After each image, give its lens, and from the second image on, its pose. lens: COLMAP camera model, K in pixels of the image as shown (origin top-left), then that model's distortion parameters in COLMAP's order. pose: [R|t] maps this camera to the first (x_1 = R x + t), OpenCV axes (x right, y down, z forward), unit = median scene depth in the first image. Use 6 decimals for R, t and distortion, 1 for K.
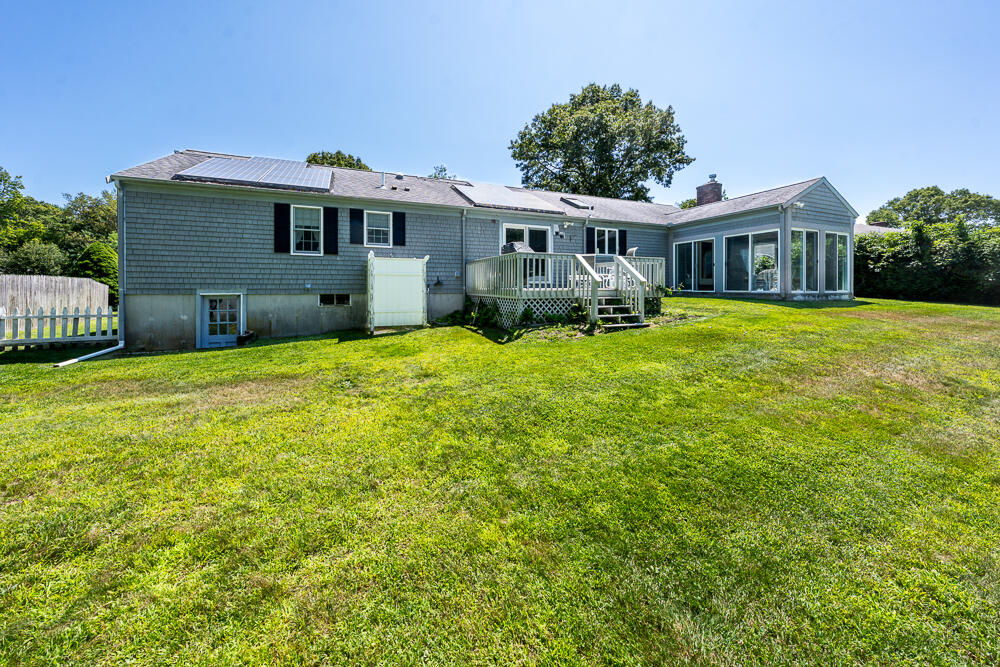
lens RADIAL K [[346.1, 0, 483.1], [0, 346.1, 291.7], [0, 0, 1]] dist [-0.002918, 0.000720]
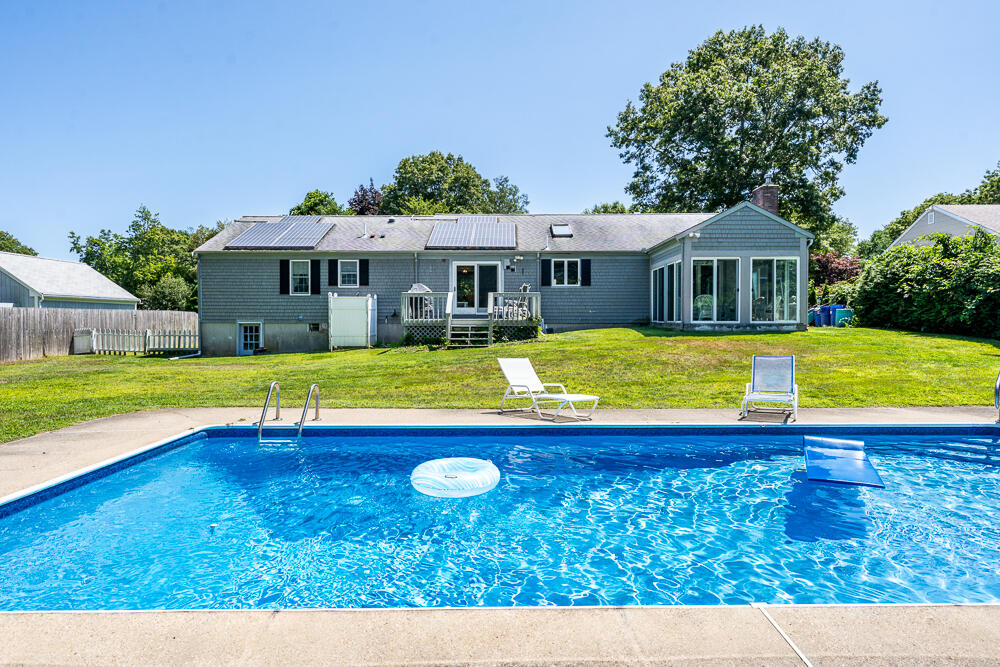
lens RADIAL K [[575.0, 0, 501.2], [0, 575.0, 332.3], [0, 0, 1]] dist [0.000100, -0.001294]
pose [[0.923517, 0.006839, -0.383496, 1.034475], [-0.003688, 0.999953, 0.008953, 0.018492], [0.383539, -0.006854, 0.923499, -0.762796]]
